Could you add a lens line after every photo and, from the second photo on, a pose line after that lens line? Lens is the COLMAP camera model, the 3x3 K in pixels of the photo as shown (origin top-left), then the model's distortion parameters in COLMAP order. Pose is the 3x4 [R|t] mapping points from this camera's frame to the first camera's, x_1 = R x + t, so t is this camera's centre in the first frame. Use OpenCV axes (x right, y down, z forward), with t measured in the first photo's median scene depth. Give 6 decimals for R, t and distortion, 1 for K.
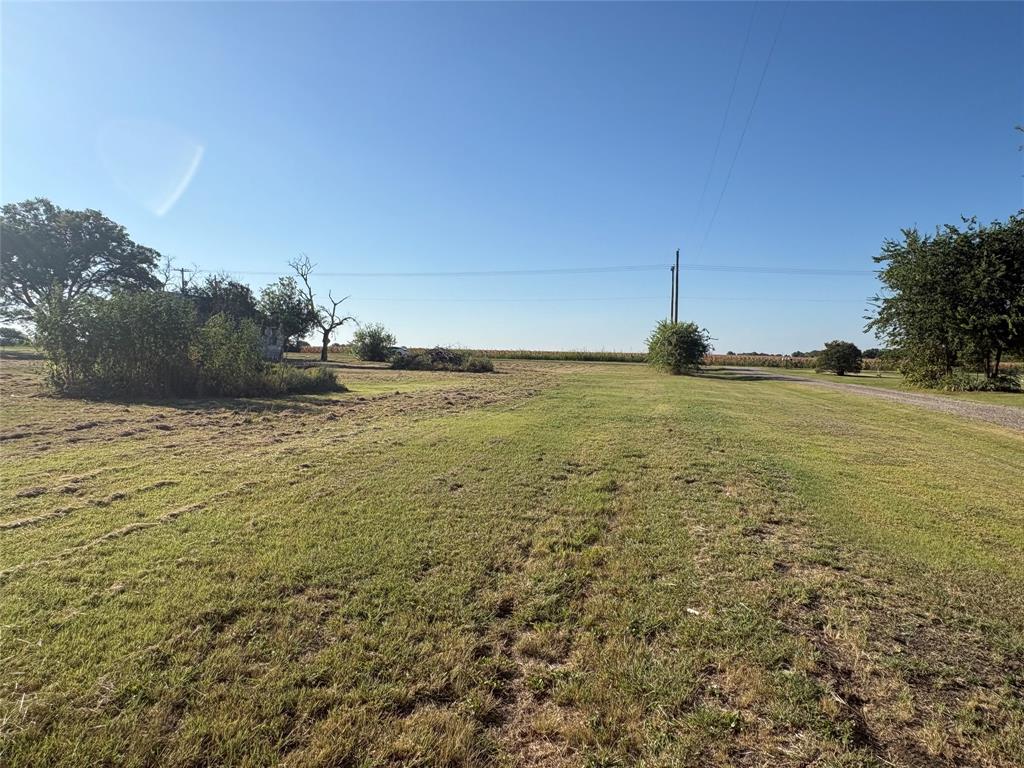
lens RADIAL K [[685.4, 0, 510.4], [0, 685.4, 384.3], [0, 0, 1]] dist [-0.008839, -0.000533]
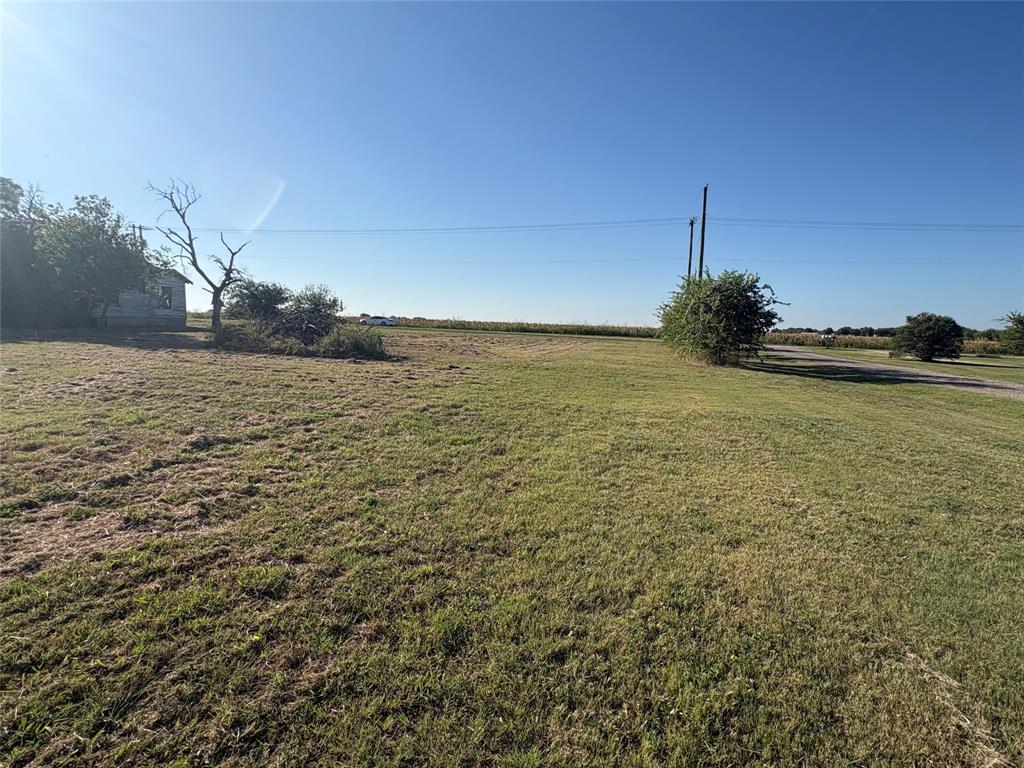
lens RADIAL K [[543.0, 0, 515.4], [0, 543.0, 386.7], [0, 0, 1]] dist [0.004289, -0.000032]
pose [[0.998946, 0.019357, -0.041614, 0.073639], [-0.016604, 0.997713, 0.065515, -0.017549], [0.042787, -0.064755, 0.996983, 0.422908]]
